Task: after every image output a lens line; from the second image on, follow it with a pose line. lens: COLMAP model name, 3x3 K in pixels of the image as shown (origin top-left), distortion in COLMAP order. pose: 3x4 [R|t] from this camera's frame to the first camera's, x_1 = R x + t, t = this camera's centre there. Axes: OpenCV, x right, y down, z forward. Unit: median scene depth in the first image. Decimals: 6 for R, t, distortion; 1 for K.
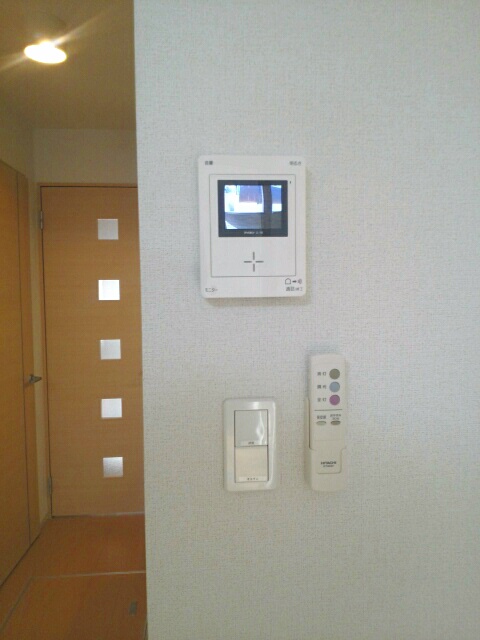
lens RADIAL K [[499.8, 0, 240.0], [0, 499.8, 320.0], [0, 0, 1]] dist [0.061188, -0.160143]
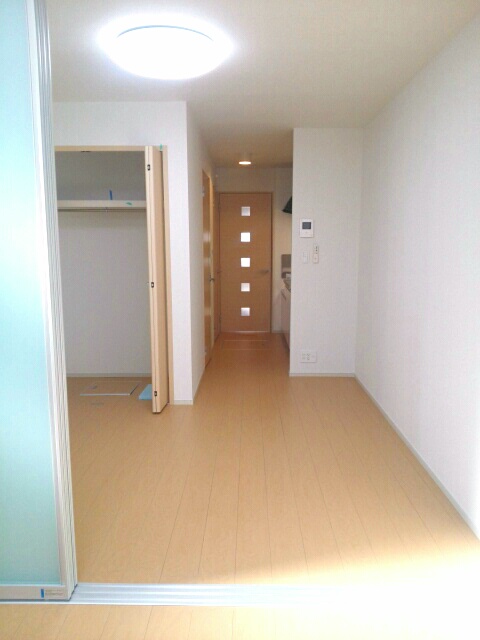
lens RADIAL K [[499.8, 0, 240.0], [0, 499.8, 320.0], [0, 0, 1]] dist [0.061188, -0.160143]
pose [[0.994563, 0.023204, -0.101516, -0.036266], [-0.013094, 0.994986, 0.099150, 0.097918], [0.103307, -0.097282, 0.989881, -1.414974]]
